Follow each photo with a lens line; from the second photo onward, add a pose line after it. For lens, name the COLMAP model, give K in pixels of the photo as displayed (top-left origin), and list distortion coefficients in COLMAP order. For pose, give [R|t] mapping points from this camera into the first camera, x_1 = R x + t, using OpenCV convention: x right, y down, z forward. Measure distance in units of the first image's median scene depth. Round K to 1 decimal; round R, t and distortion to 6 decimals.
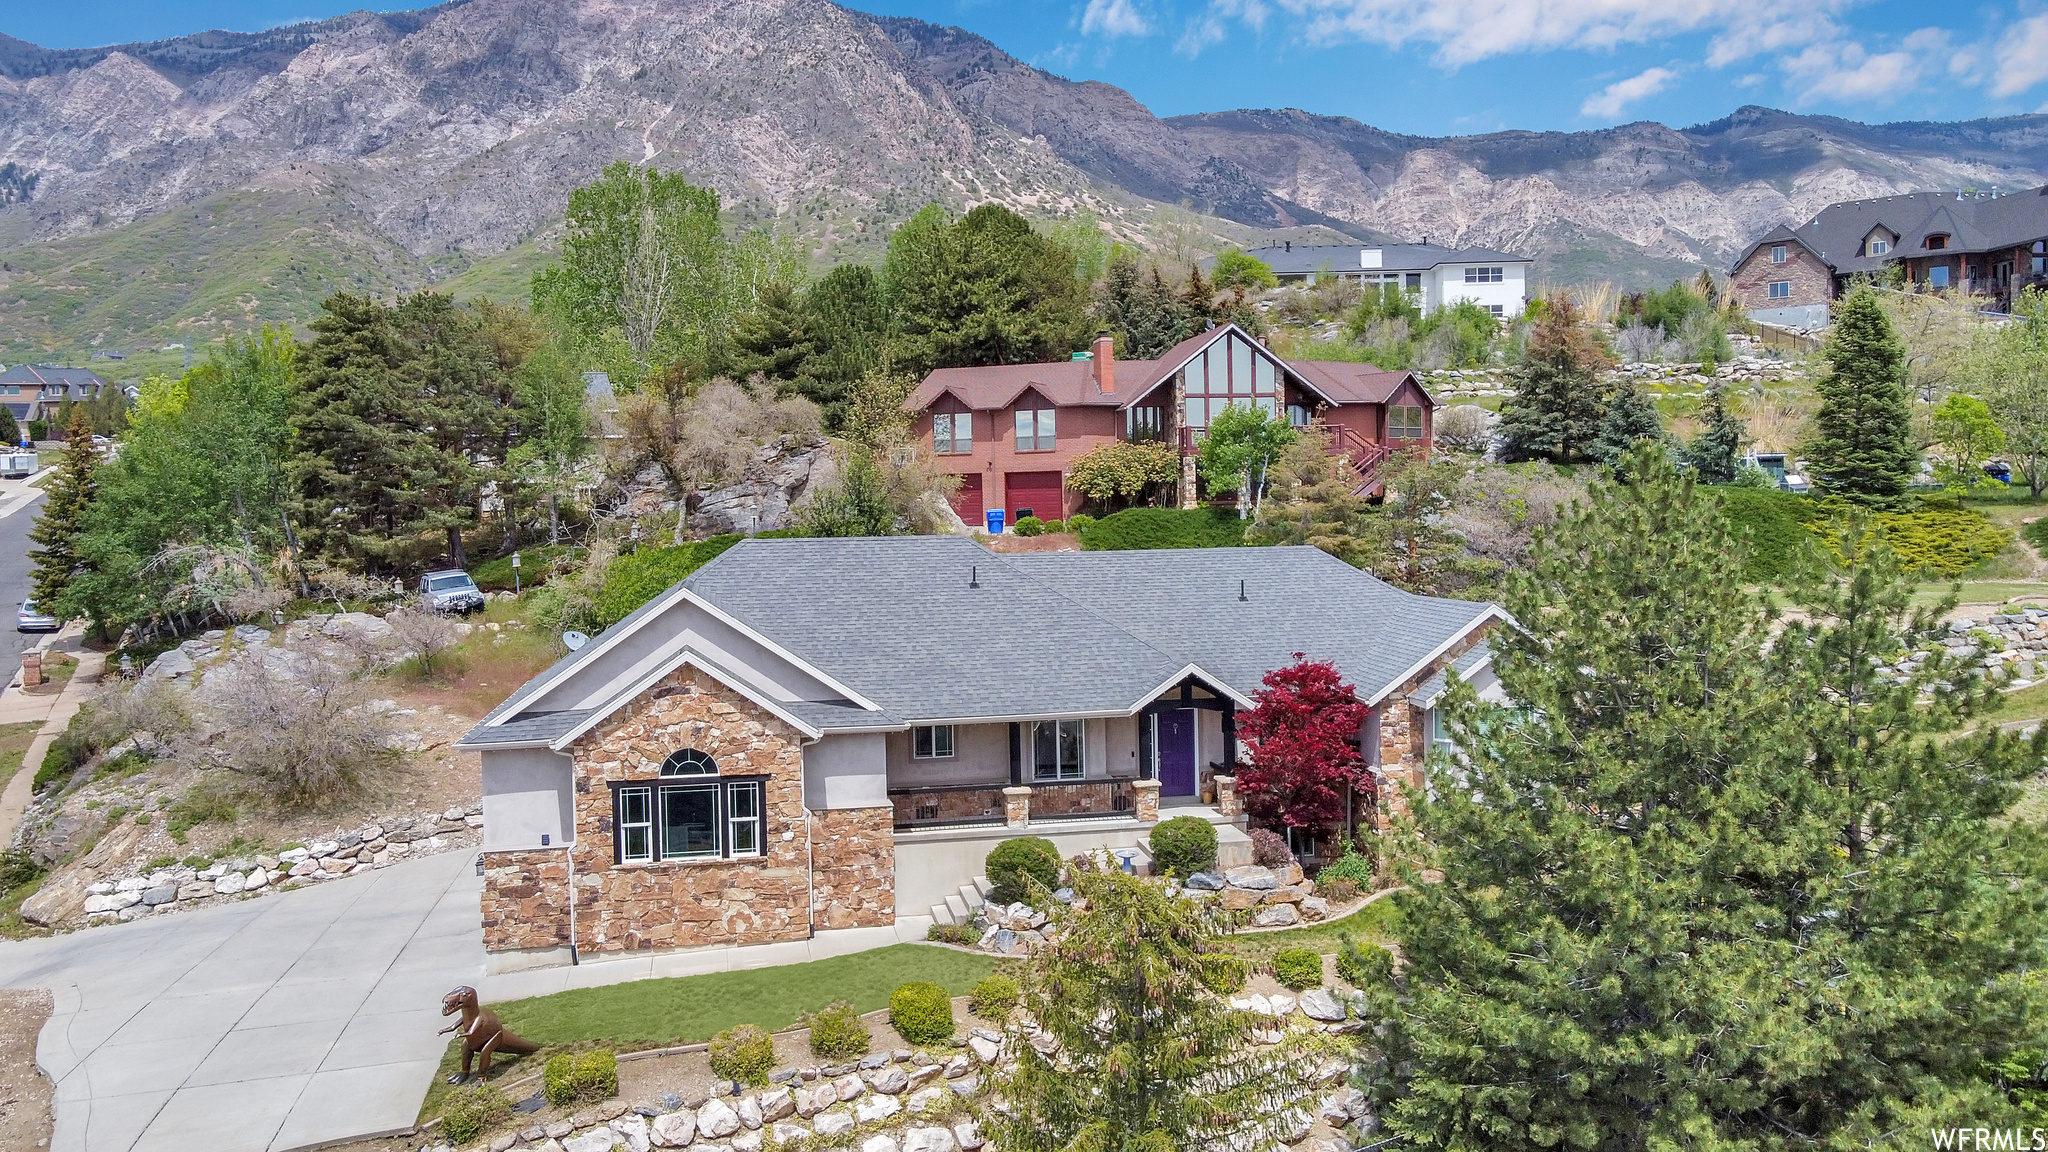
lens RADIAL K [[1564.9, 0, 1014.9], [0, 1564.9, 570.6], [0, 0, 1]] dist [0.001156, 0.035579]
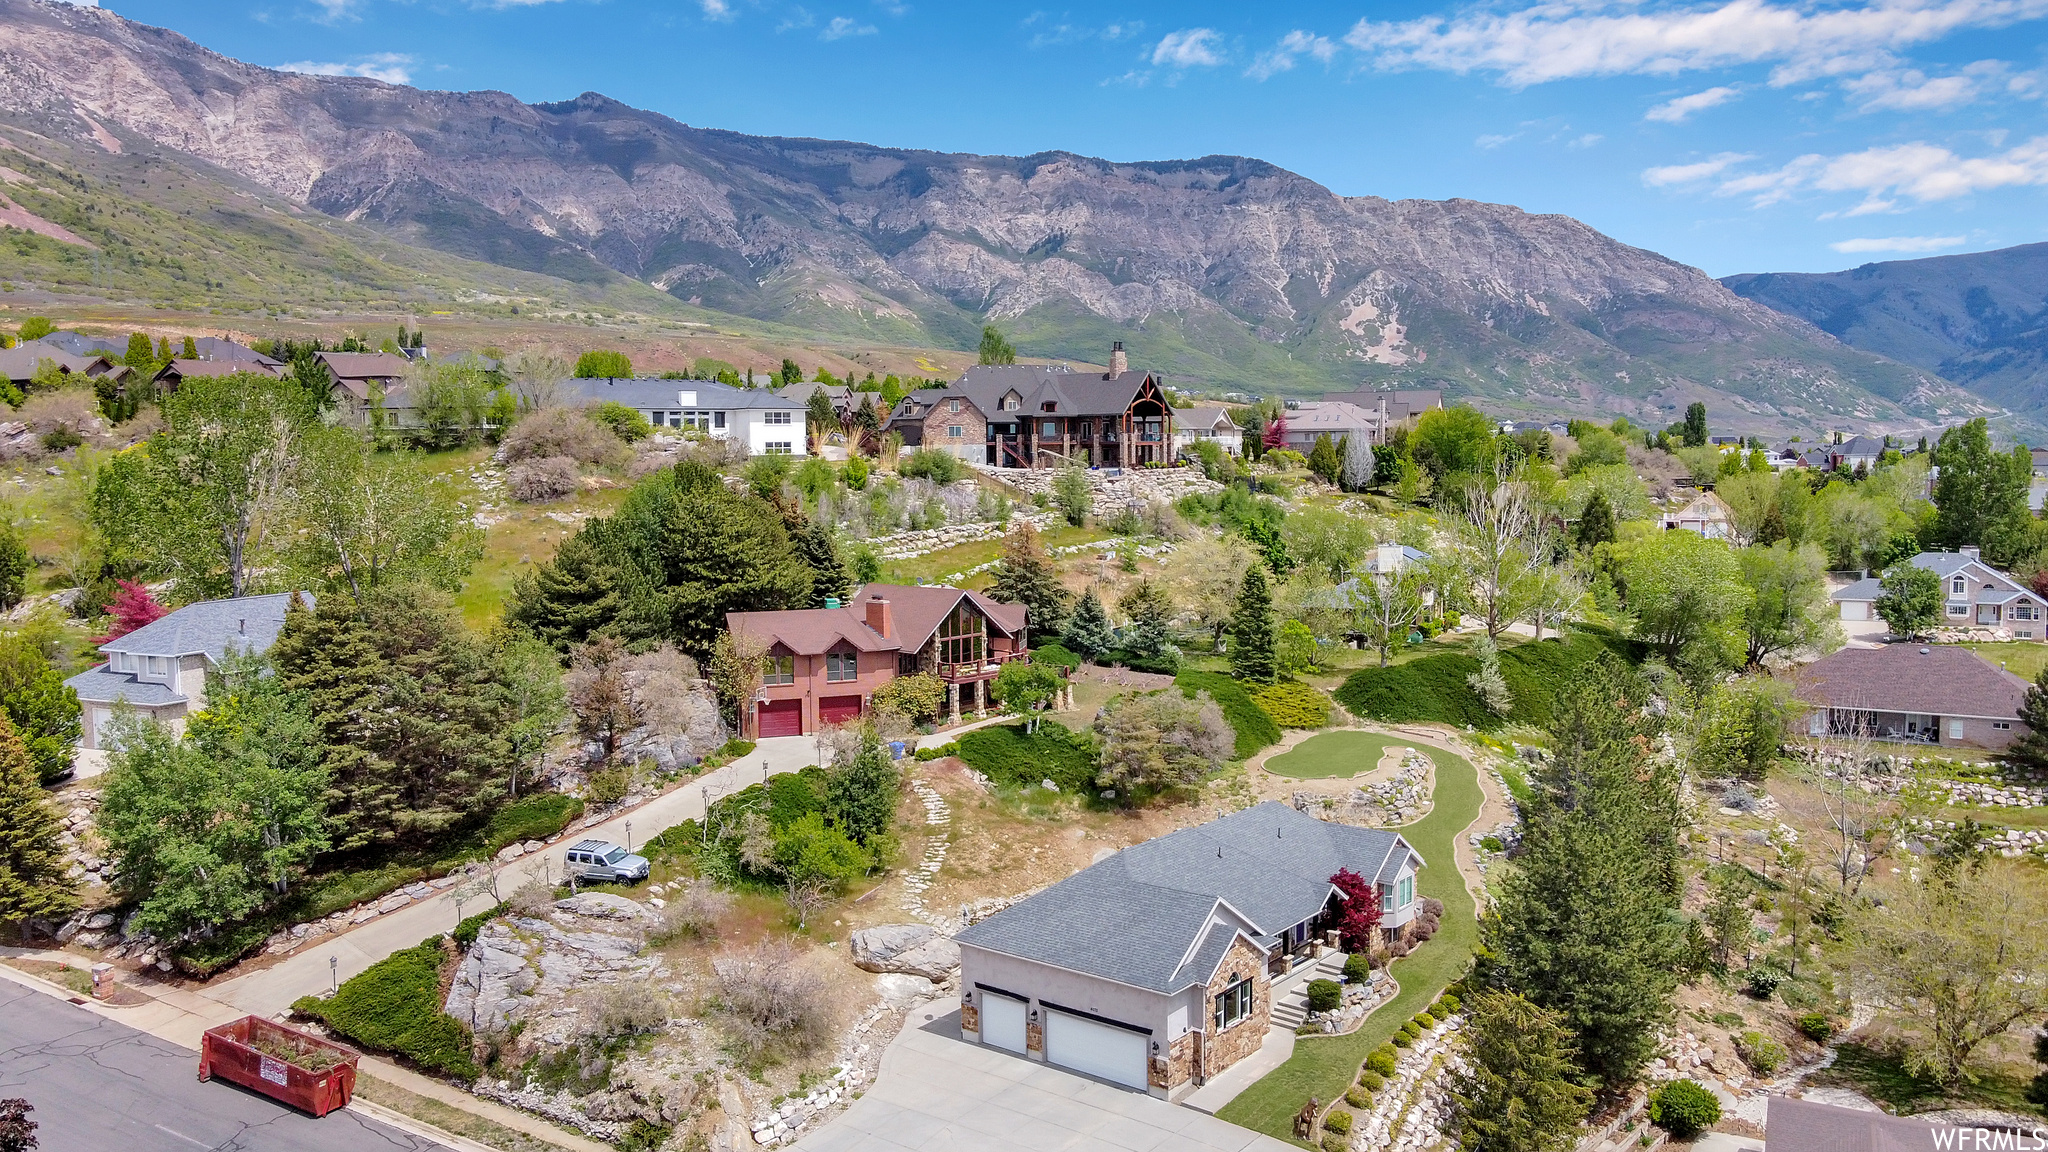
lens RADIAL K [[1564.9, 0, 1014.9], [0, 1564.9, 570.6], [0, 0, 1]] dist [0.001156, 0.035579]
pose [[0.762868, -0.039708, 0.645333, -1.318427], [0.021092, 0.999109, 0.036543, -0.380760], [-0.646210, -0.014266, 0.763027, -0.314443]]
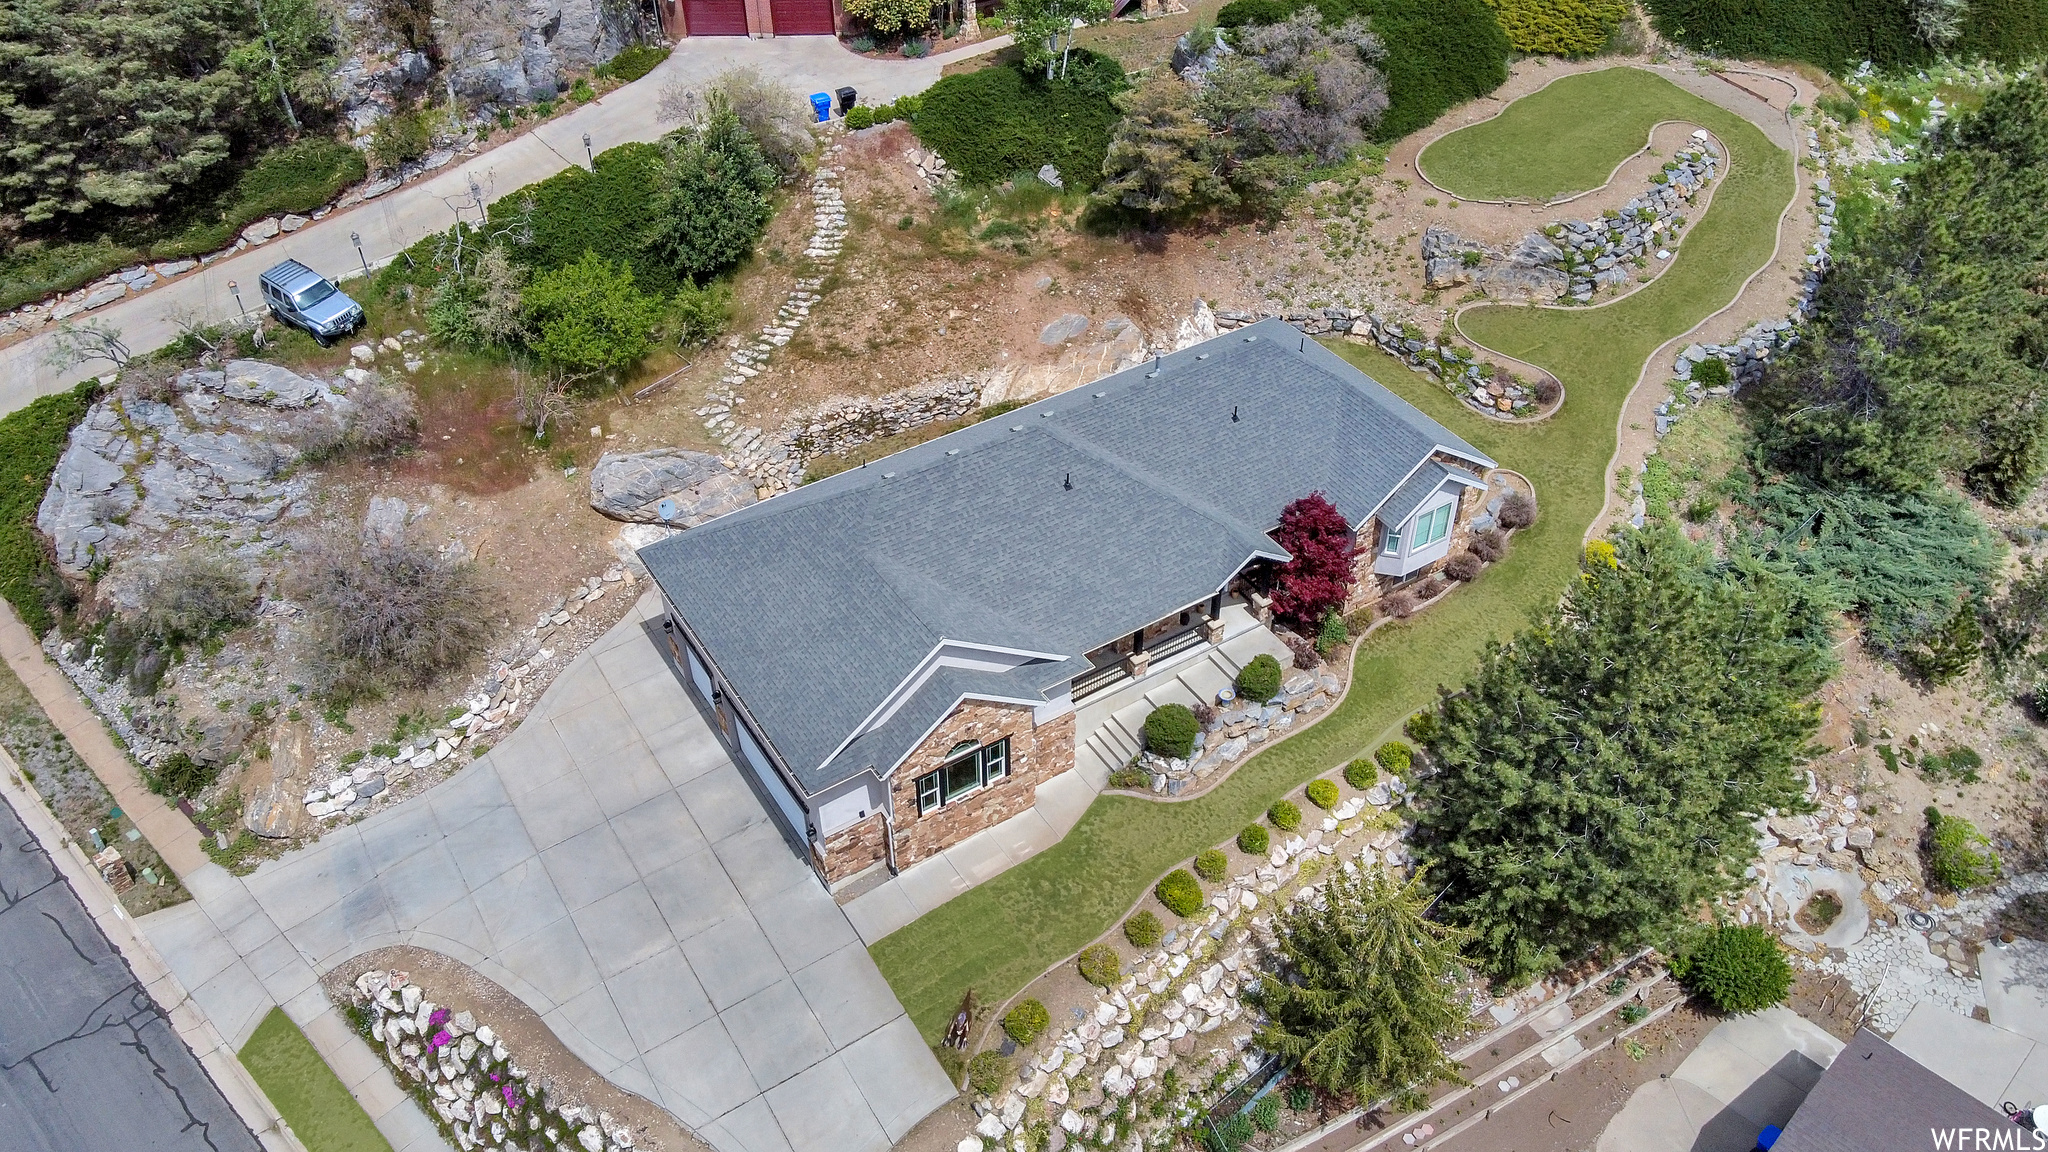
lens RADIAL K [[1551.4, 0, 1013.2], [0, 1551.4, 572.6], [0, 0, 1]] dist [-0.000307, 0.042979]
pose [[0.929670, -0.231175, 0.286829, -0.381499], [0.010420, 0.794787, 0.606799, -0.599271], [-0.368245, -0.561134, 0.741299, 0.052629]]
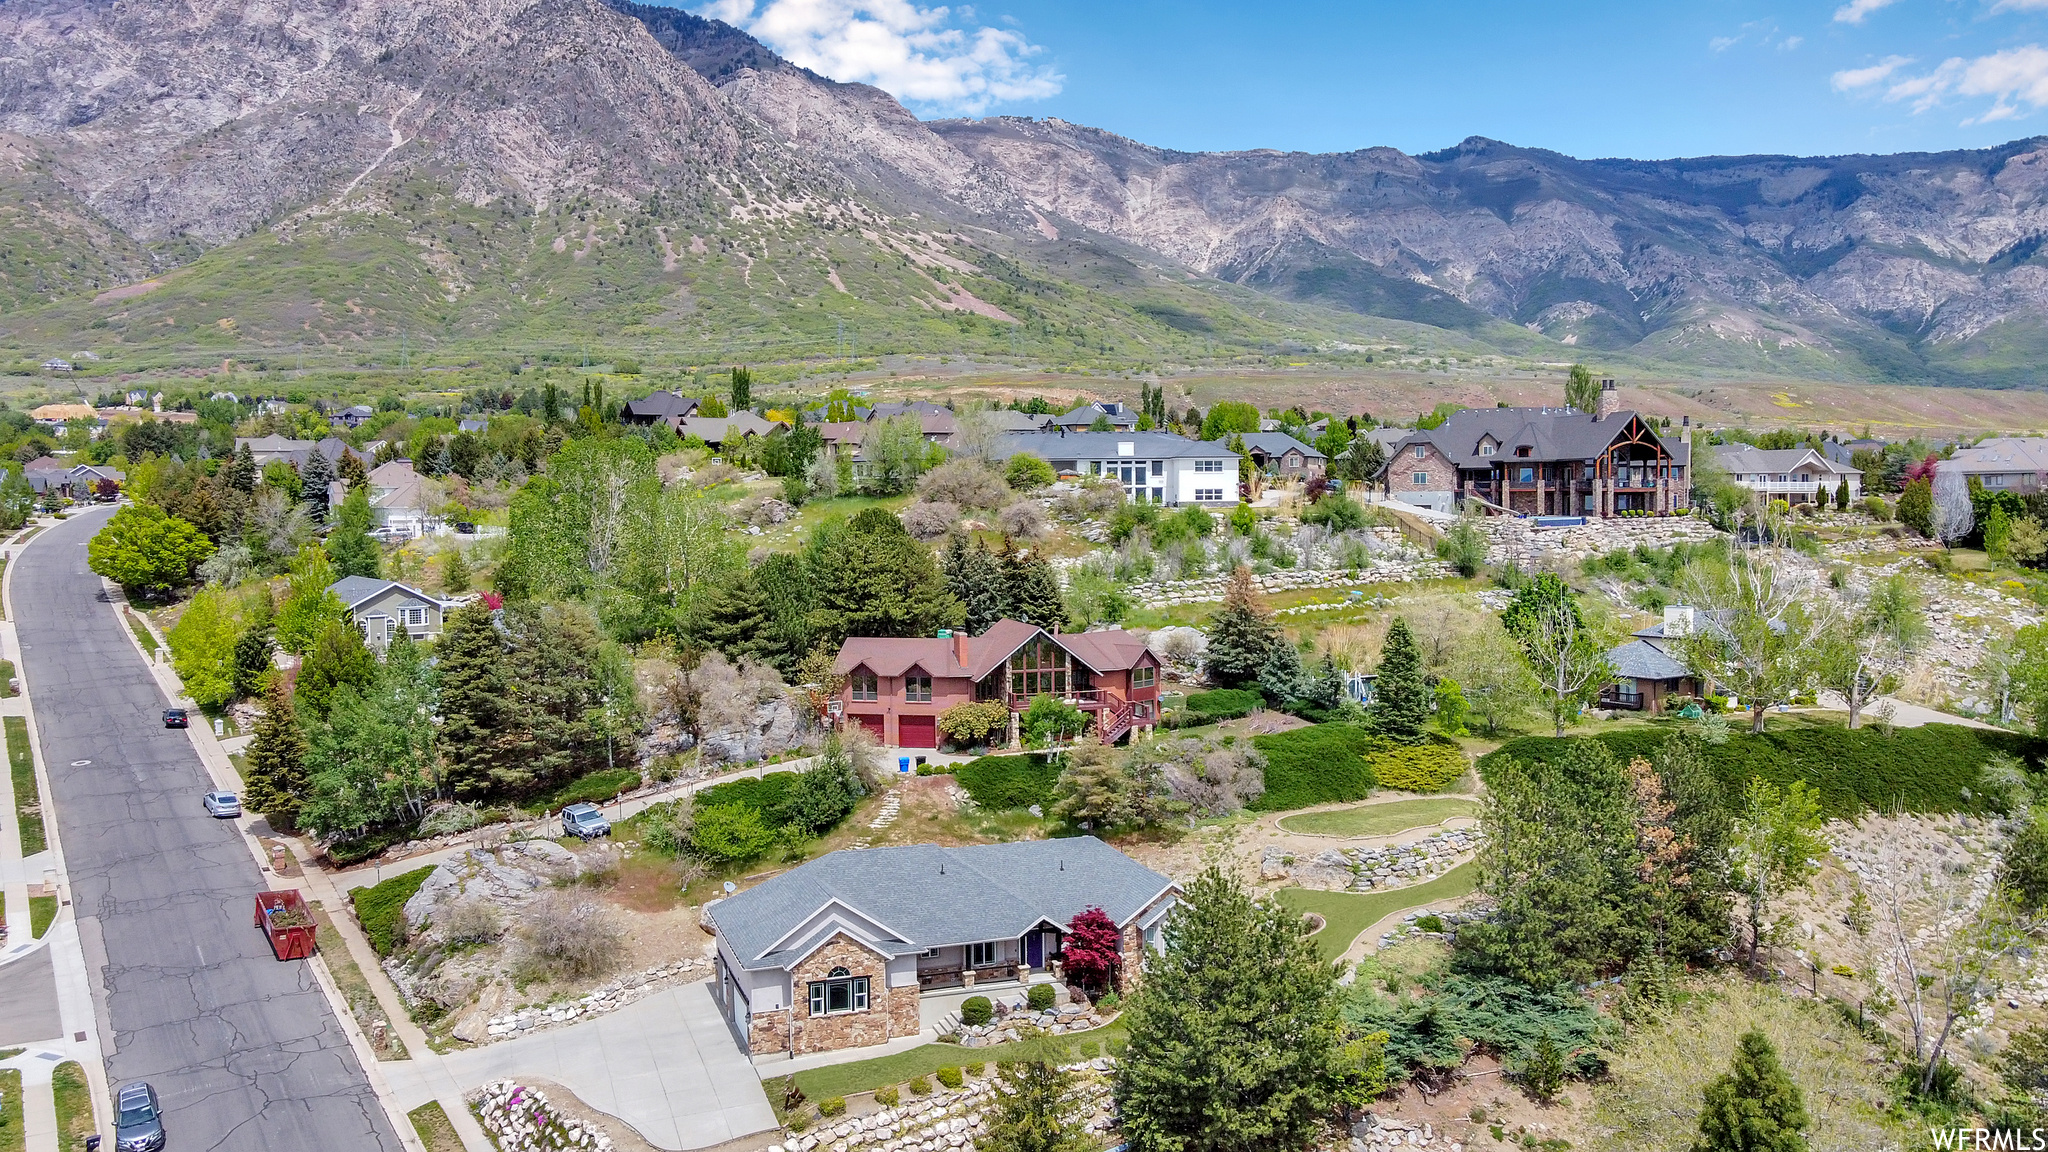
lens RADIAL K [[1577.6, 0, 1014.7], [0, 1577.6, 569.1], [0, 0, 1]] dist [-0.002384, 0.040656]
pose [[0.988415, 0.003461, 0.151735, -0.228691], [-0.003811, 0.999991, 0.002015, -0.365906], [-0.151727, -0.002570, 0.988419, -1.041080]]
